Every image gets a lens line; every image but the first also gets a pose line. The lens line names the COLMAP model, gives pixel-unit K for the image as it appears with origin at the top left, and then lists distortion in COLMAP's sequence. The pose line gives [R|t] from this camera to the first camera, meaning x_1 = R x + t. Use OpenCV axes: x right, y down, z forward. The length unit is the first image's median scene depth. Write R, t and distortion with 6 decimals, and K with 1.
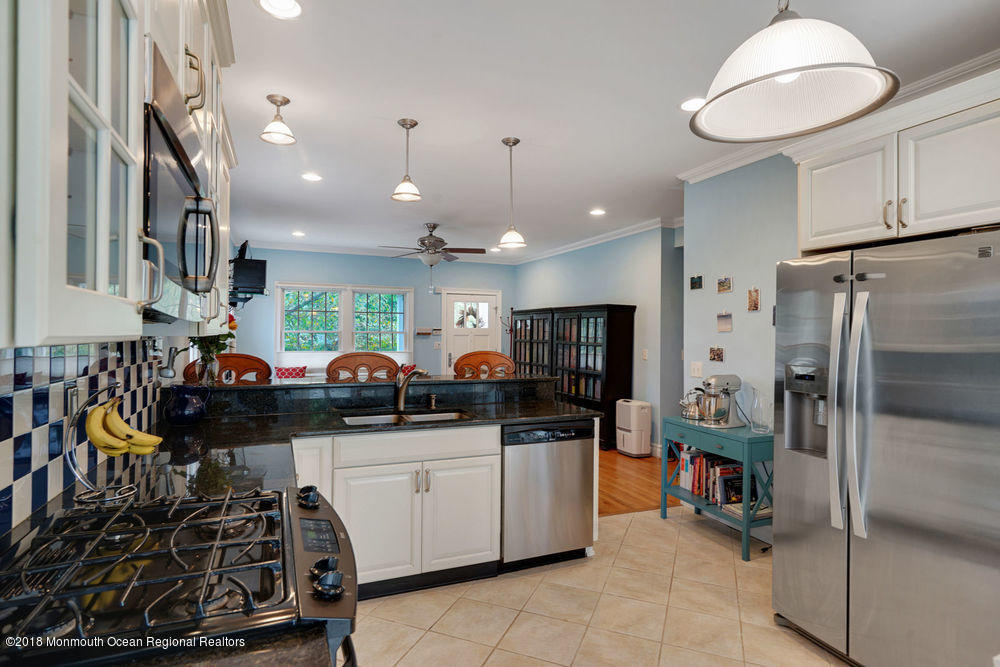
lens RADIAL K [[545.6, 0, 508.4], [0, 545.6, 327.4], [0, 0, 1]] dist [0.001174, 0.003779]
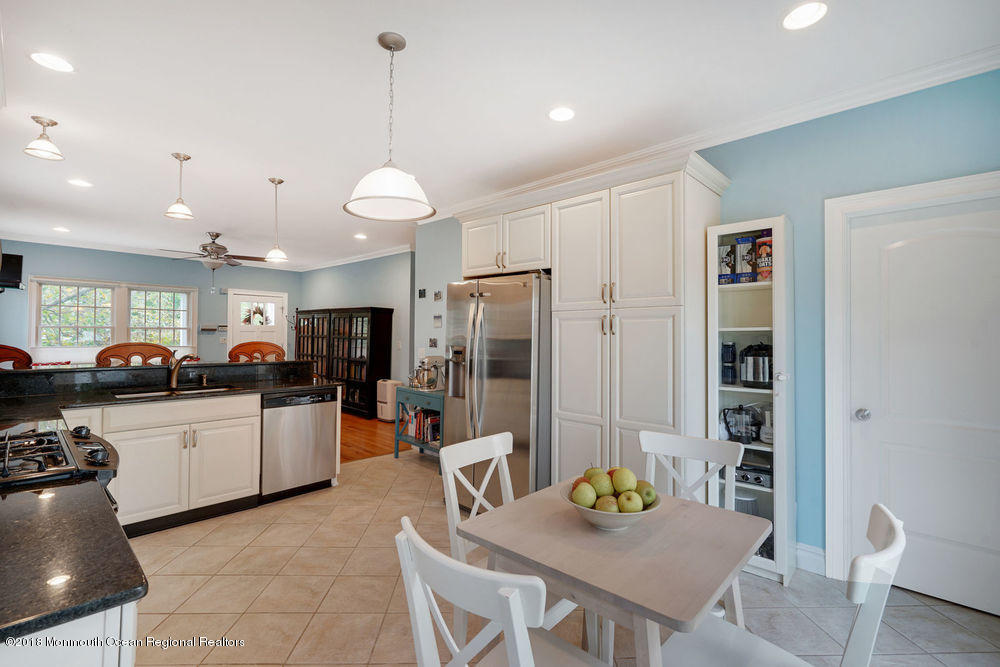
lens RADIAL K [[452.8, 0, 502.1], [0, 452.8, 328.5], [0, 0, 1]] dist [-0.003690, 0.002344]
pose [[0.916857, 0.007231, 0.399151, 0.072956], [-0.008491, 0.999963, 0.001389, 0.008843], [-0.399127, -0.004663, 0.916884, -0.223681]]
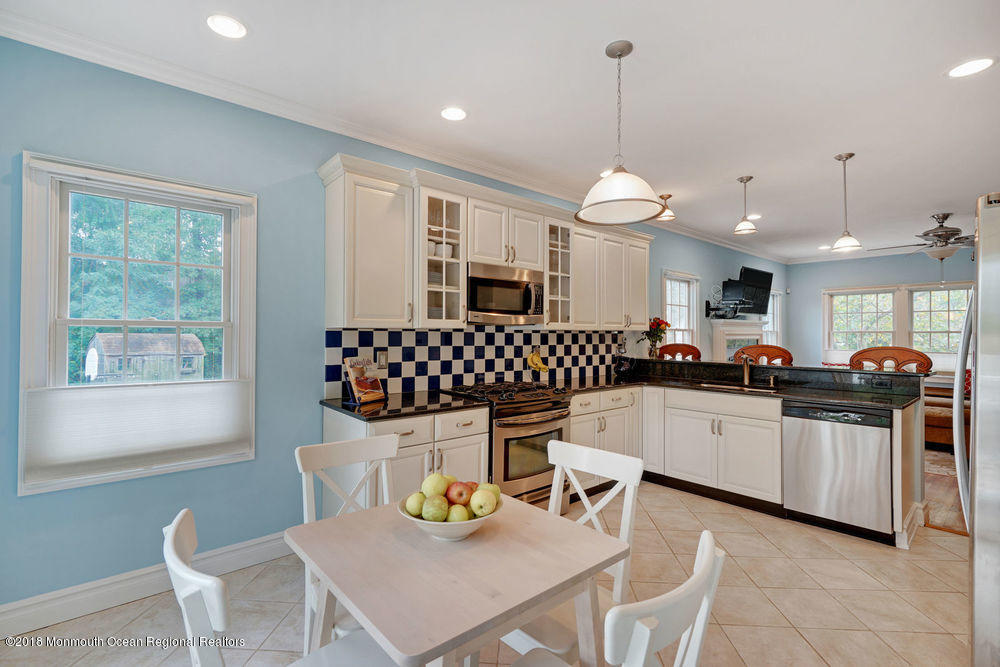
lens RADIAL K [[452.8, 0, 481.9], [0, 452.8, 330.6], [0, 0, 1]] dist [-0.003690, 0.002344]
pose [[0.294957, -0.010110, -0.955457, 0.674005], [0.011110, 0.999913, -0.007151, 0.012561], [0.955446, -0.008506, 0.295044, 0.009225]]
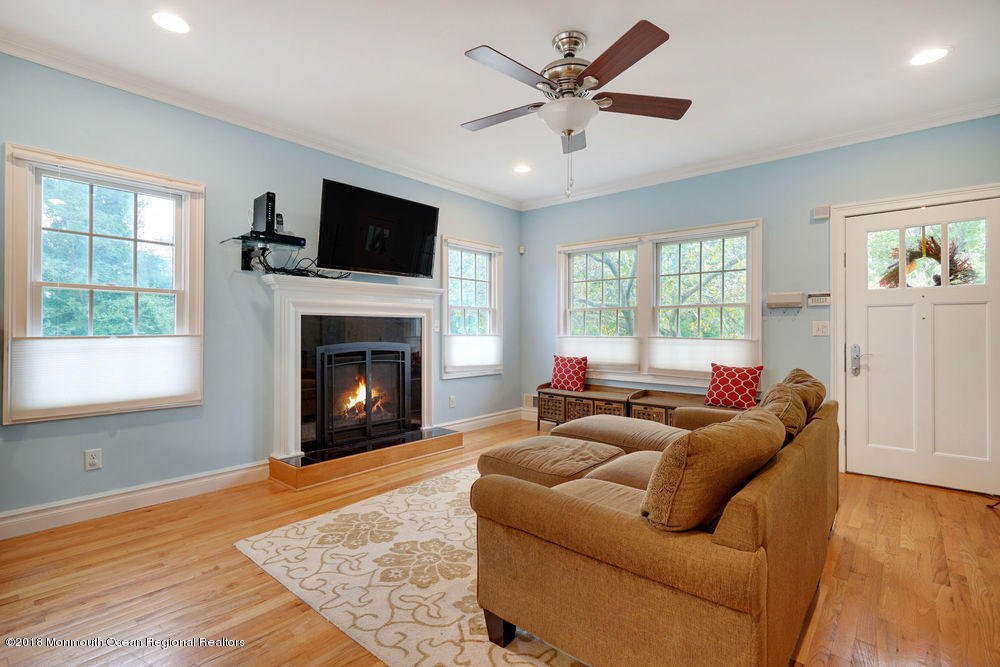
lens RADIAL K [[452.8, 0, 499.2], [0, 452.8, 327.3], [0, 0, 1]] dist [-0.003690, 0.002344]
pose [[0.420305, -0.013643, -0.907280, 0.286815], [0.010831, 0.999891, -0.010018, 0.082938], [0.907318, -0.005616, 0.420407, 1.439685]]
